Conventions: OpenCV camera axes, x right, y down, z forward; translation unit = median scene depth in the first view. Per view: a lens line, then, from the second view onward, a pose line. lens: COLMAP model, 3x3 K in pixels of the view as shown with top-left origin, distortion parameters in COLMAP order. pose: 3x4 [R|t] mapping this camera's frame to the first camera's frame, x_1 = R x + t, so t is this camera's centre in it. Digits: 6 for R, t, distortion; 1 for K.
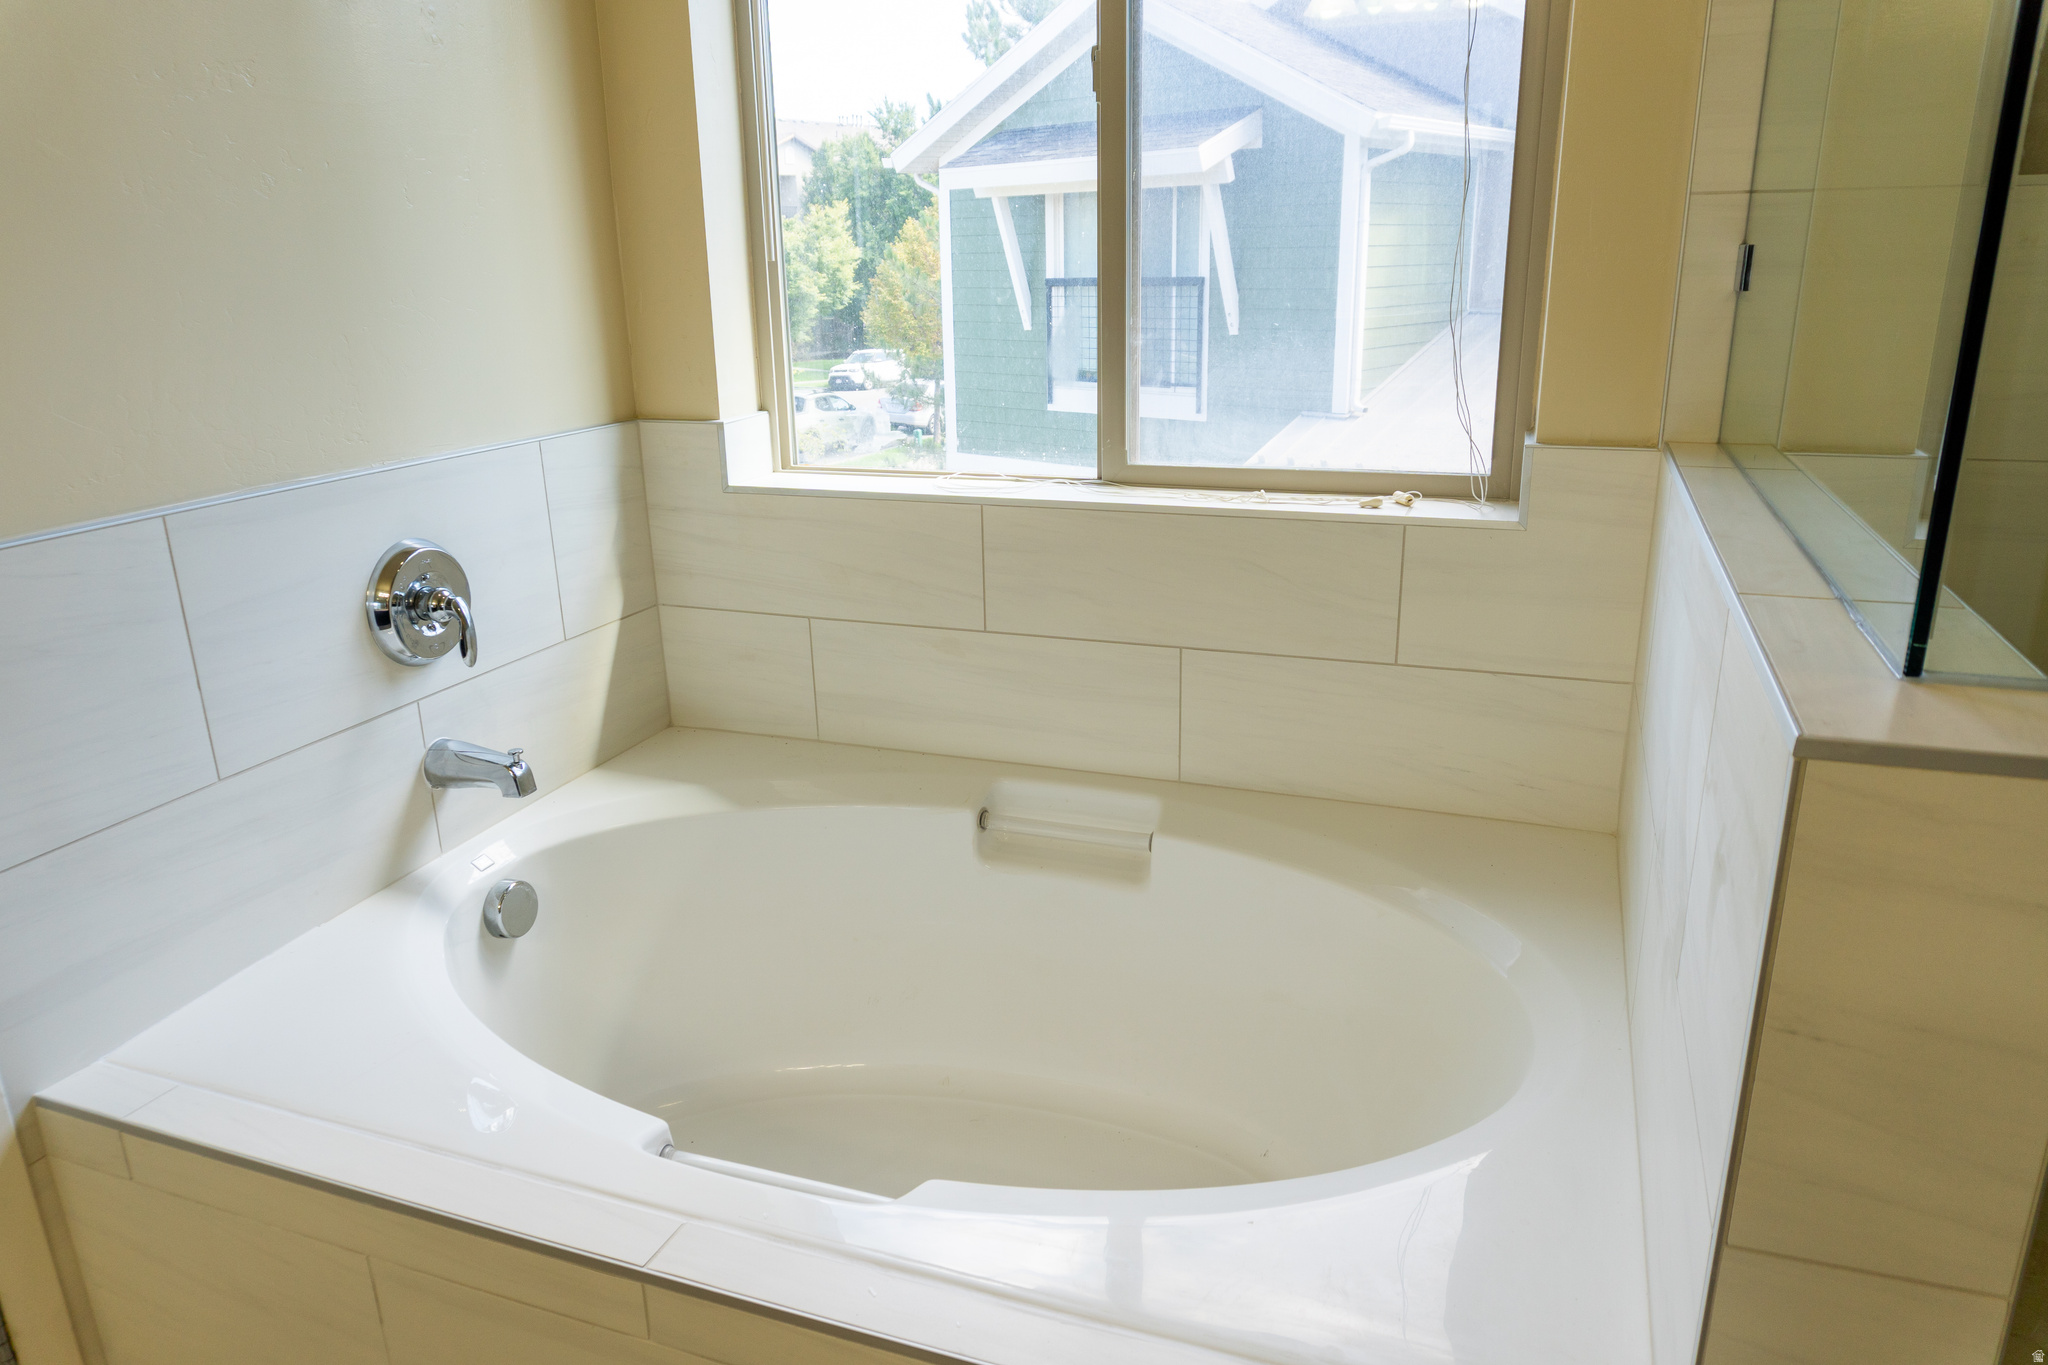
lens RADIAL K [[1360.6, 0, 1022.0], [0, 1360.6, 681.7], [0, 0, 1]] dist [-0.015376, -0.001927]
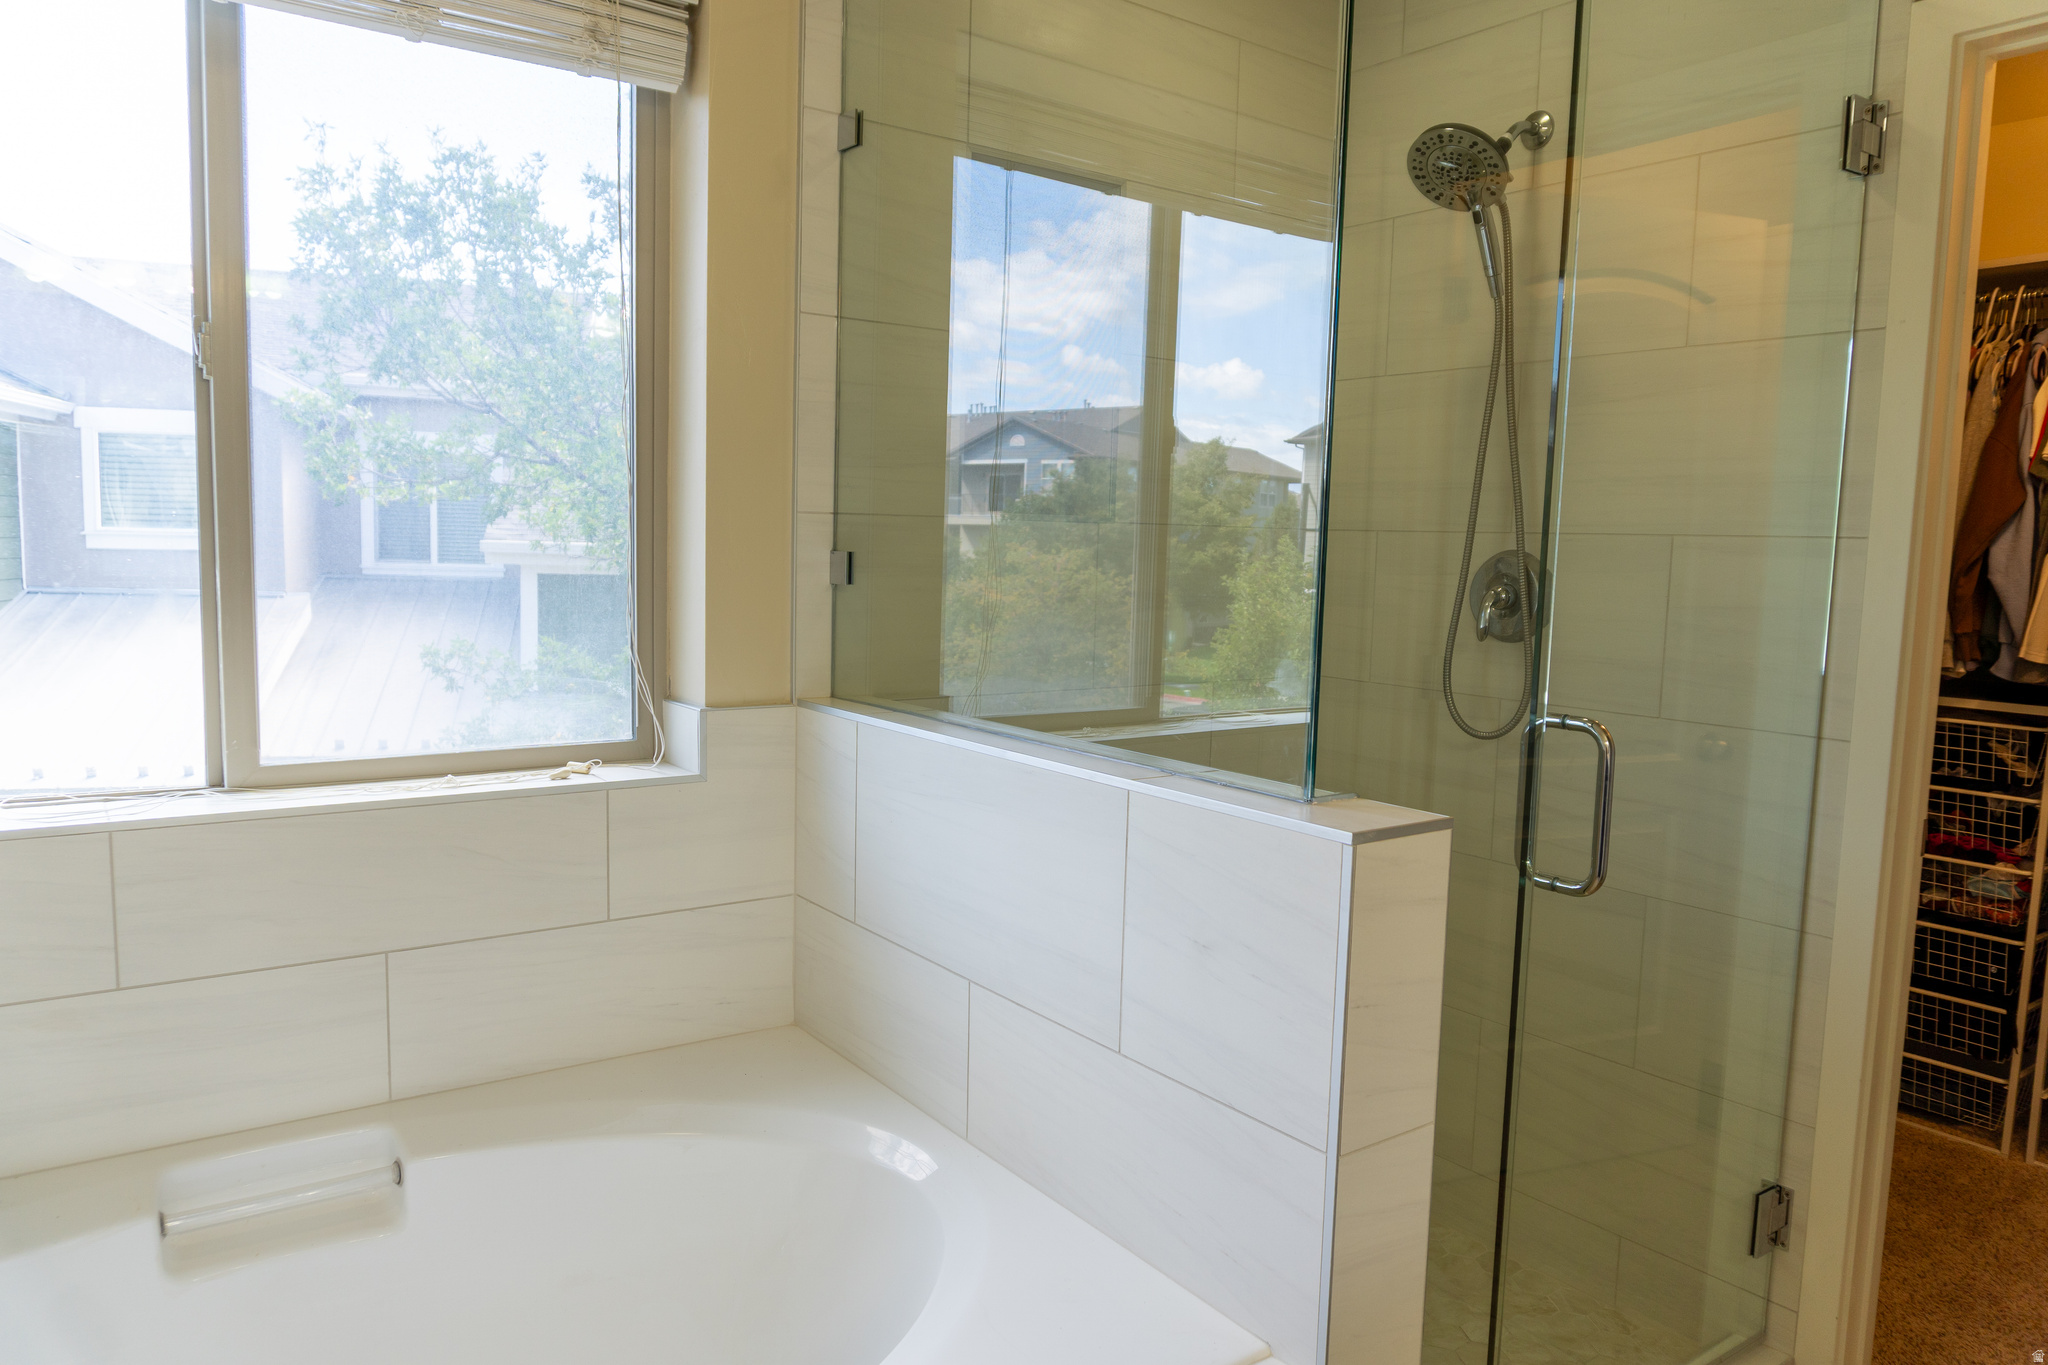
lens RADIAL K [[1360.6, 0, 1022.0], [0, 1360.6, 681.7], [0, 0, 1]] dist [-0.015376, -0.001927]
pose [[0.560673, -0.050434, 0.826500, -0.359530], [0.214474, 0.972925, -0.086124, -0.029390], [-0.799779, 0.225550, 0.556309, 0.093740]]
